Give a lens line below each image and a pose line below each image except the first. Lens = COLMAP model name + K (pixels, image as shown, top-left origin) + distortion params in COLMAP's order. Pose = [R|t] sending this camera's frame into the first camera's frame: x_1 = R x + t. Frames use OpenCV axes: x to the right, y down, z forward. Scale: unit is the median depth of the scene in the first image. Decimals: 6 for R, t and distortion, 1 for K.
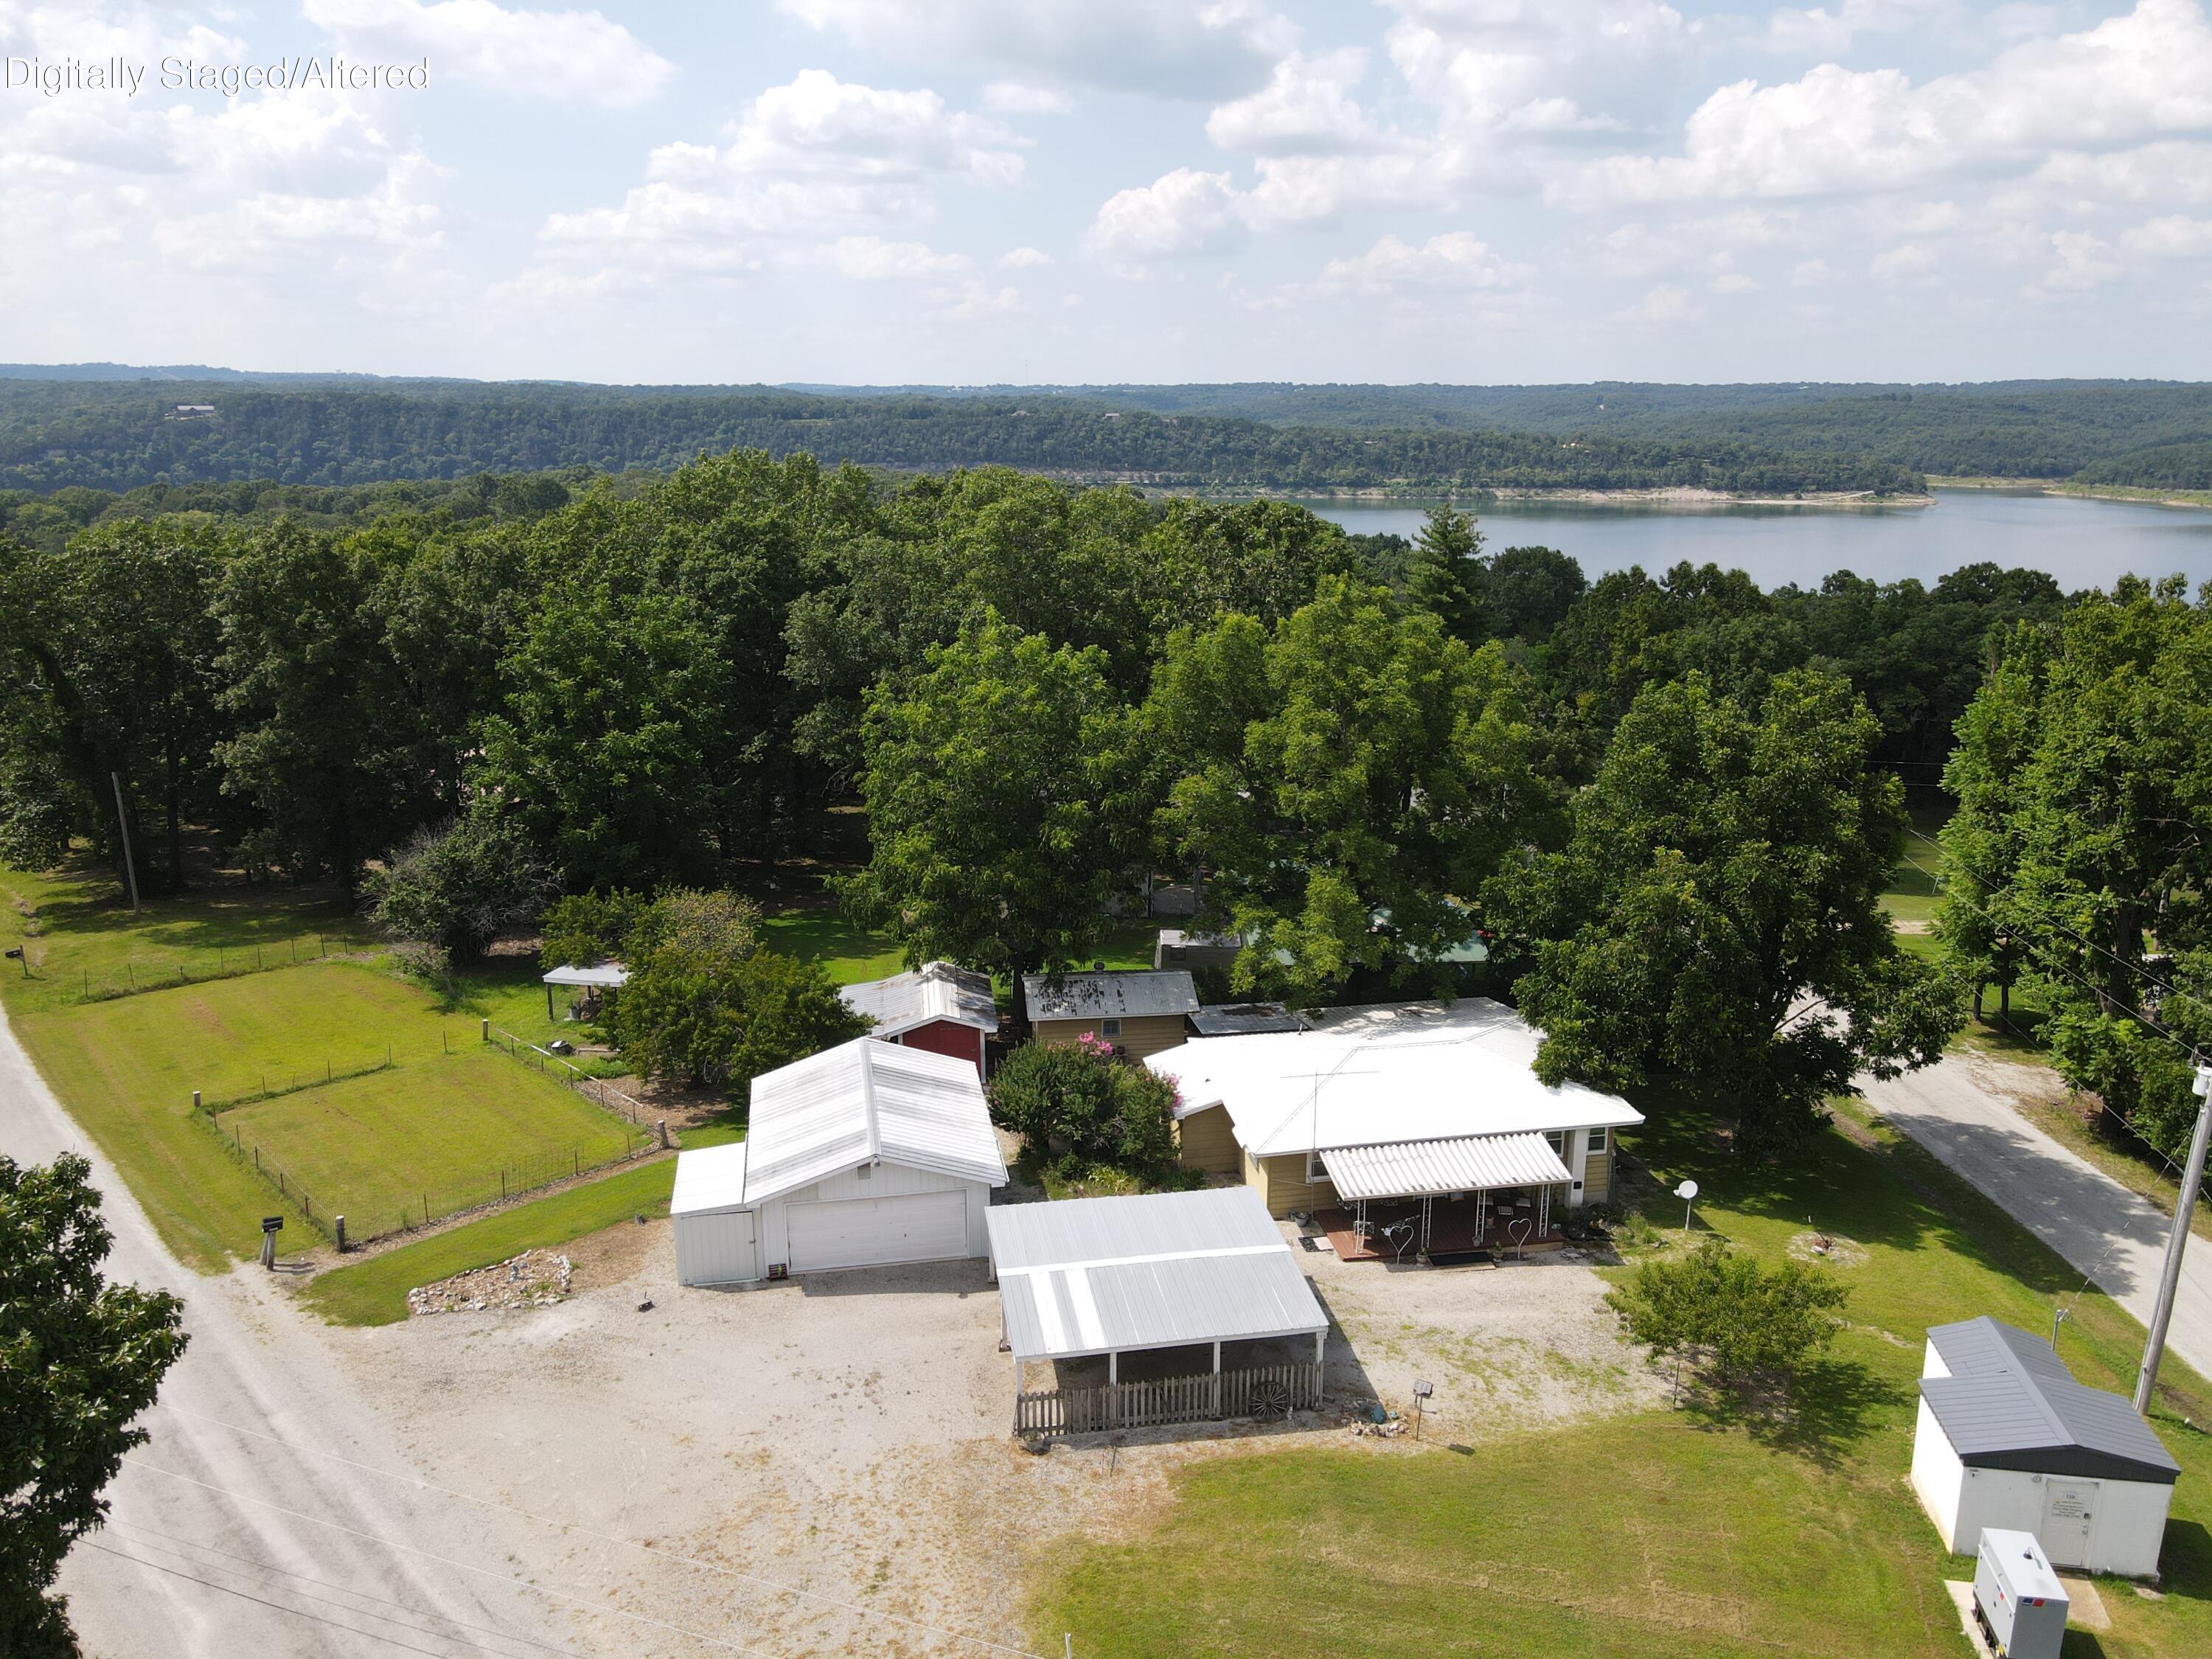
lens RADIAL K [[1619.8, 0, 1123.1], [0, 1619.8, 825.9], [0, 0, 1]] dist [0.009442, 0.009196]
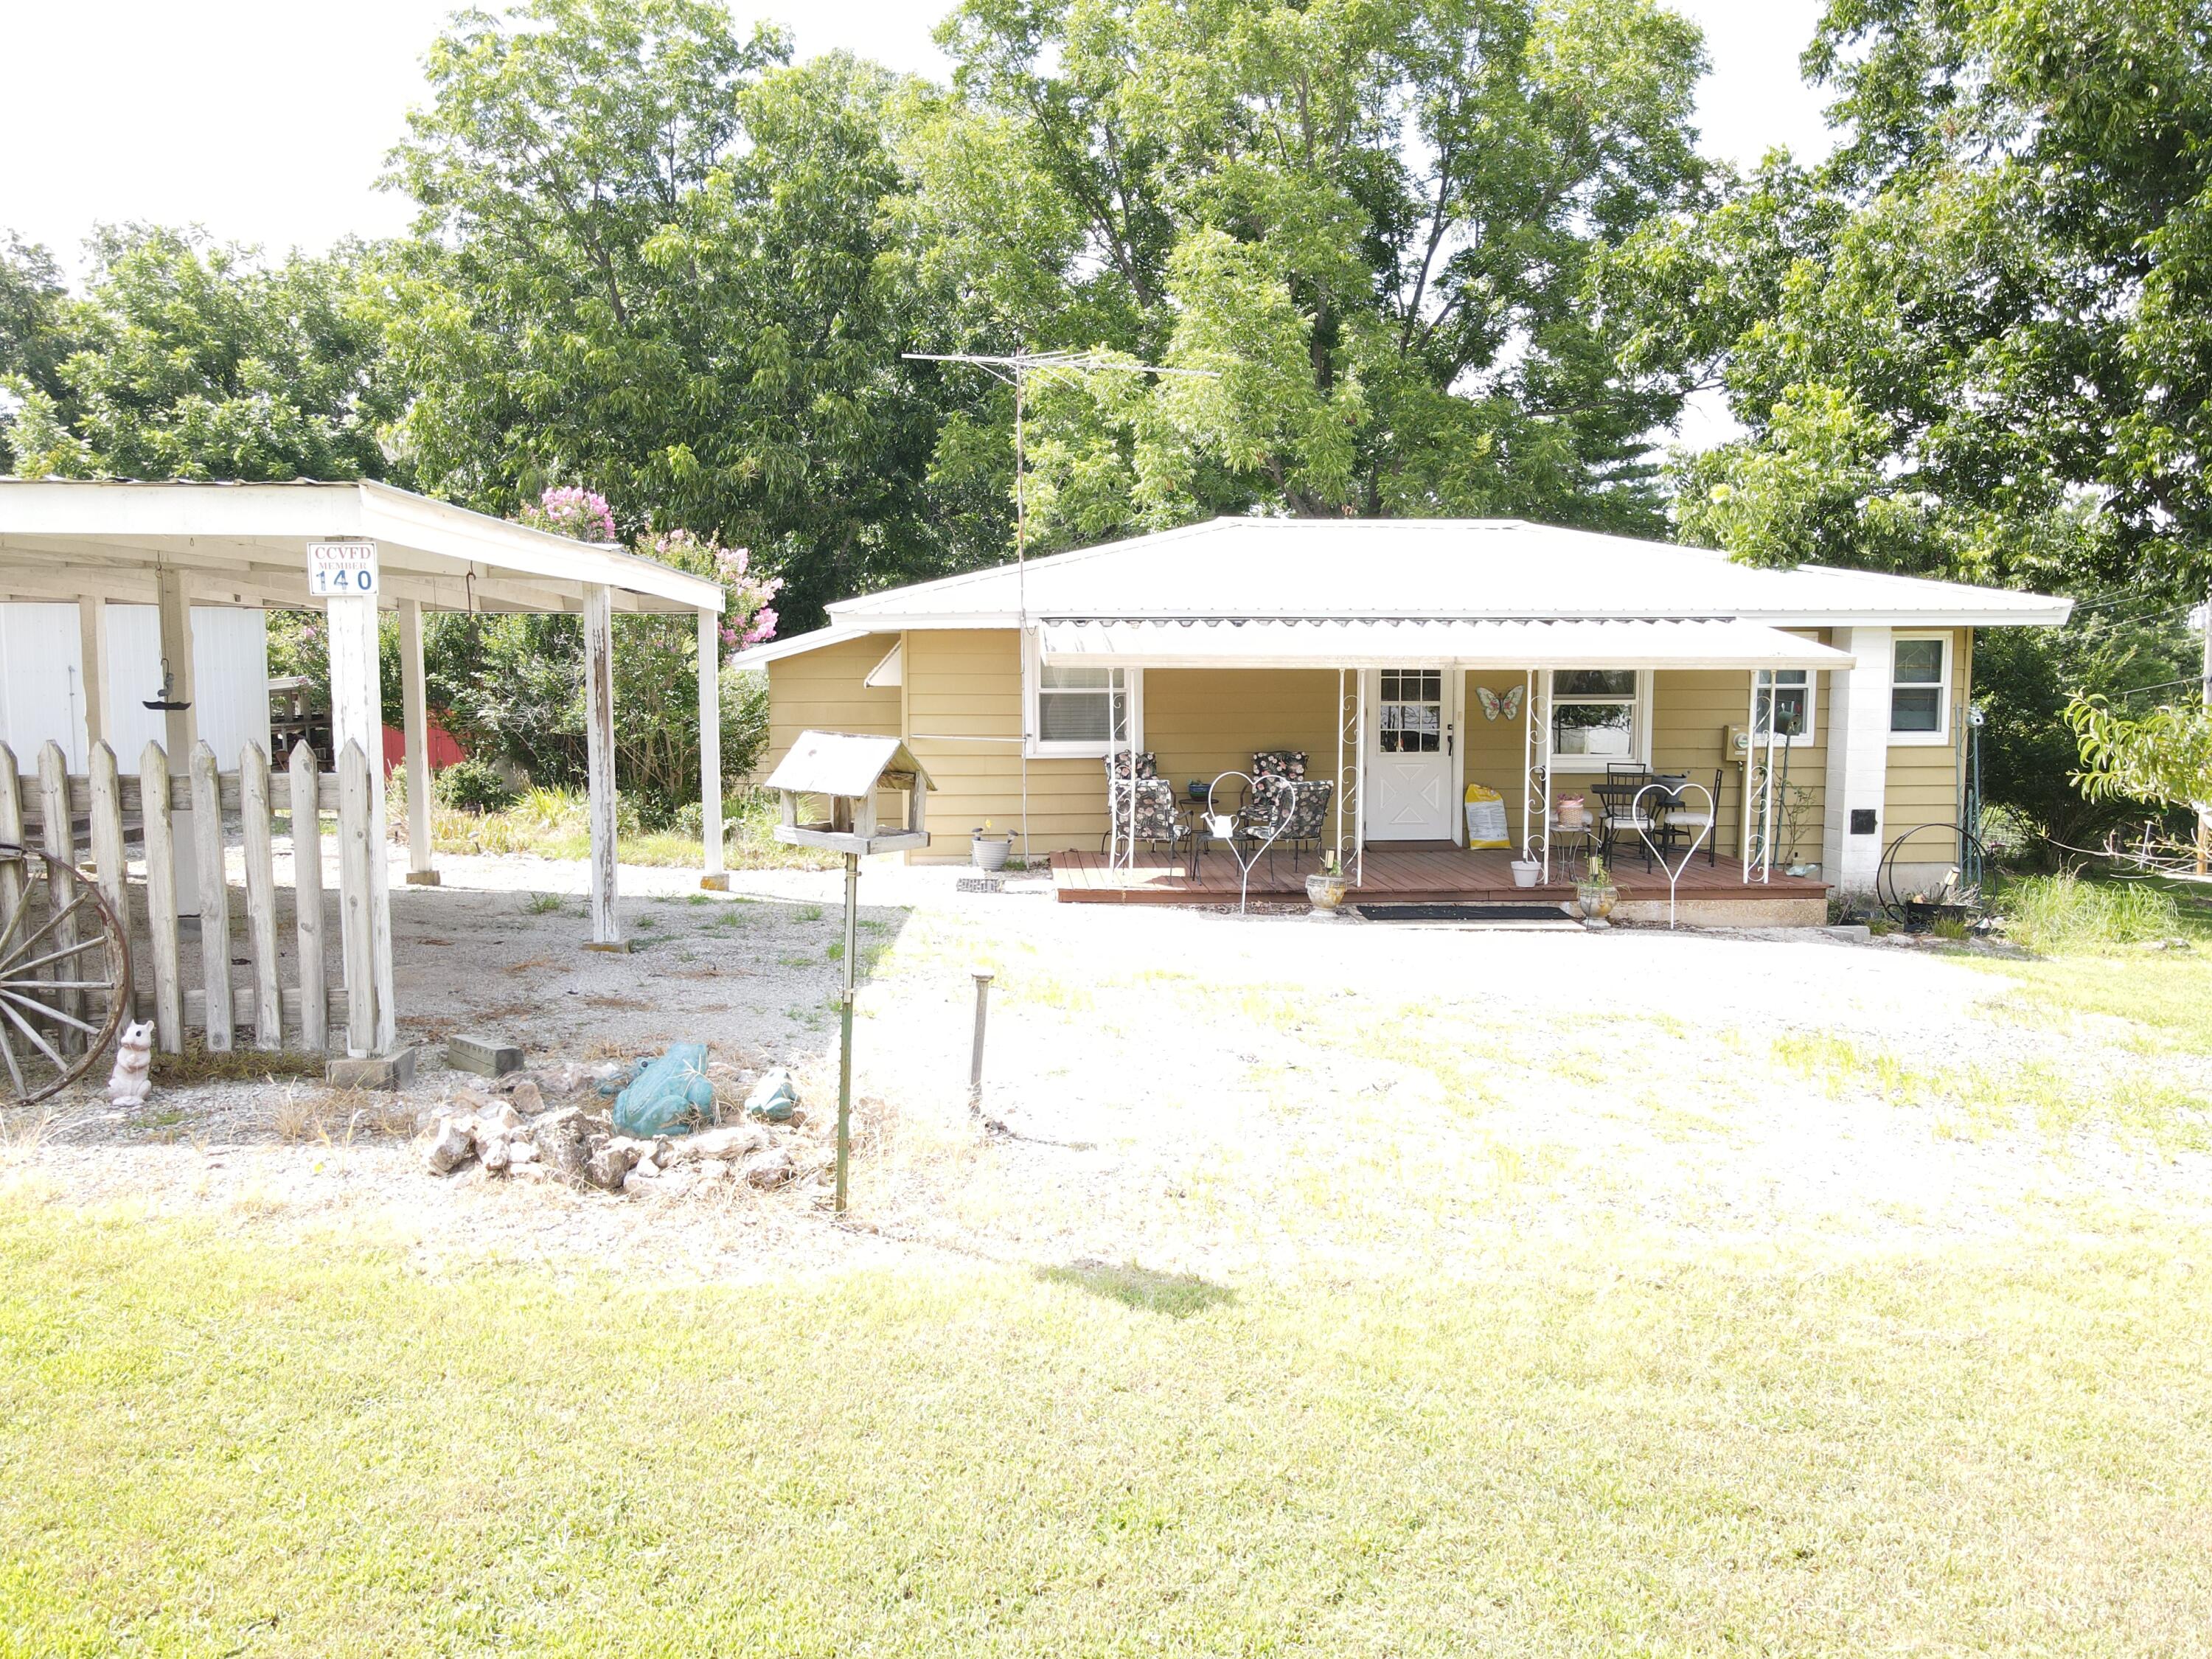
lens RADIAL K [[1619.8, 0, 1125.5], [0, 1619.8, 813.4], [0, 0, 1]] dist [0.009442, 0.009196]
pose [[0.993468, 0.010847, -0.113598, 0.166880], [-0.029755, 0.985659, -0.166104, 0.277729], [0.110168, 0.168399, 0.979543, 0.654738]]
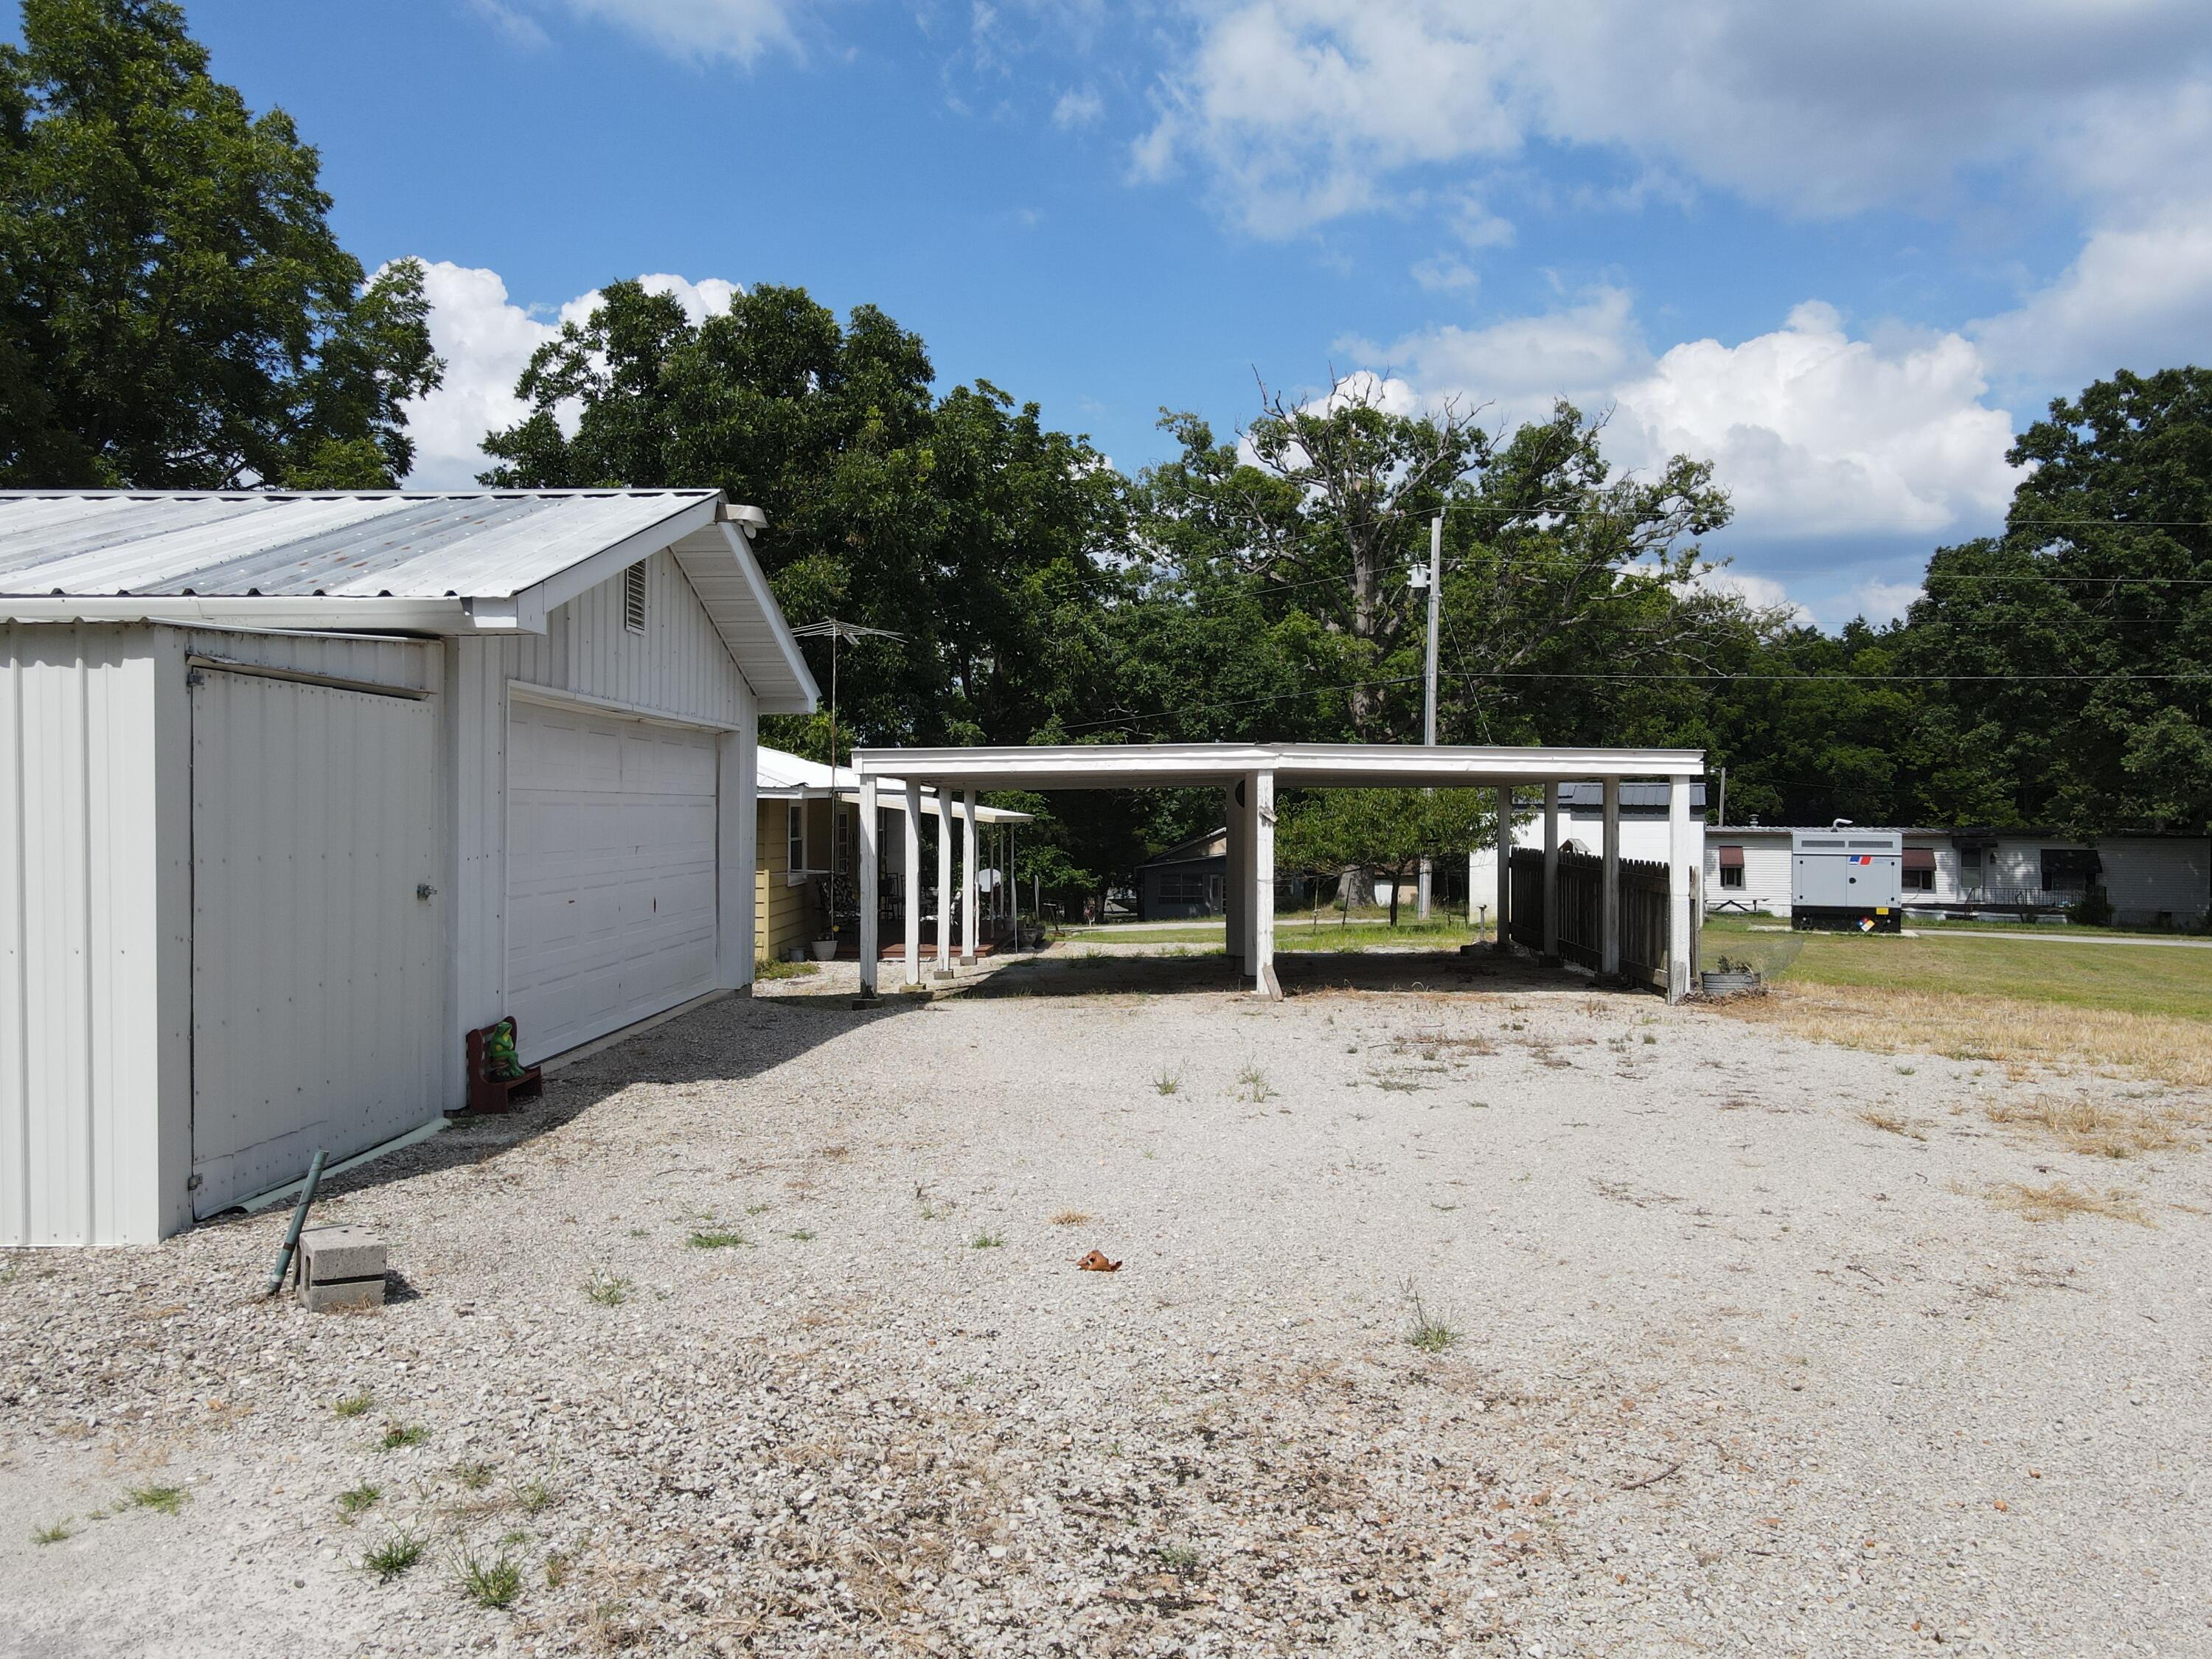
lens RADIAL K [[1619.8, 0, 1118.8], [0, 1619.8, 831.2], [0, 0, 1]] dist [0.009442, 0.009196]
pose [[0.203485, -0.013381, 0.978987, -0.335876], [0.247013, 0.968263, -0.038108, 0.240230], [-0.947406, 0.249576, 0.200333, 0.778530]]
